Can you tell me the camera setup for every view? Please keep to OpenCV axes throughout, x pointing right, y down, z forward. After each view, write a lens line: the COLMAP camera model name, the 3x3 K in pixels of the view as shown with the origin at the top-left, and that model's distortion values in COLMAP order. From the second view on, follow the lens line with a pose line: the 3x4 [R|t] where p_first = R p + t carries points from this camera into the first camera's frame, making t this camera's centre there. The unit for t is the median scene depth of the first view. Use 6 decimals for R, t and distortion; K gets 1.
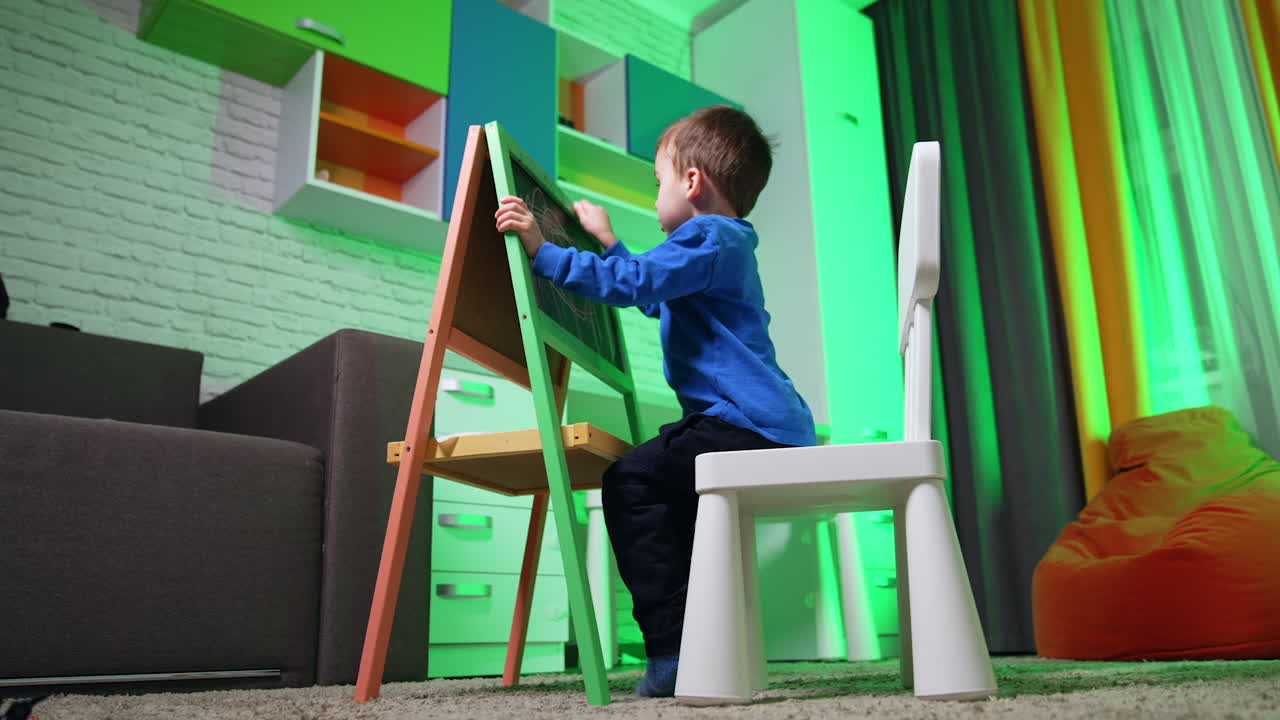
lens RADIAL K [[999.3, 0, 644.6], [0, 999.3, 358.0], [0, 0, 1]] dist [0.012760, 0.019950]
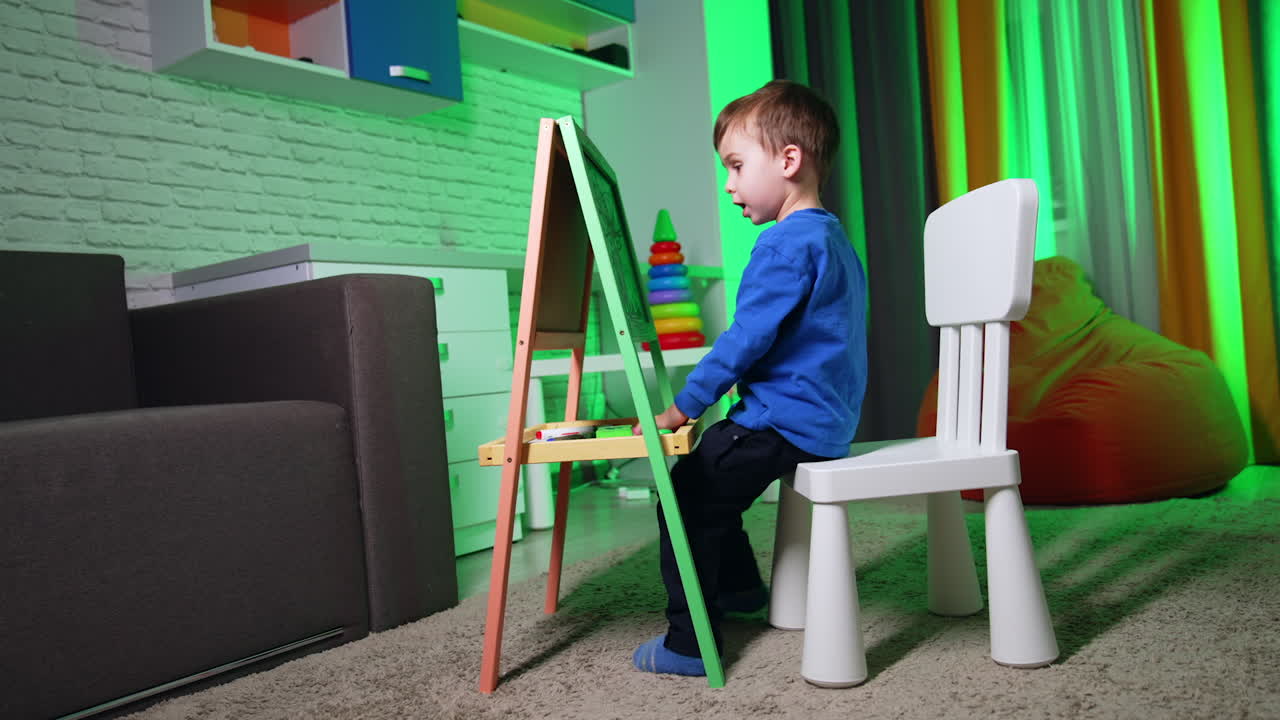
lens RADIAL K [[999.3, 0, 641.1], [0, 999.3, 365.8], [0, 0, 1]] dist [0.012760, 0.019950]
pose [[0.974377, -0.048238, 0.219686, -0.170490], [-0.013832, 0.962032, 0.272587, -0.149421], [-0.224494, -0.268641, 0.936715, 0.013341]]
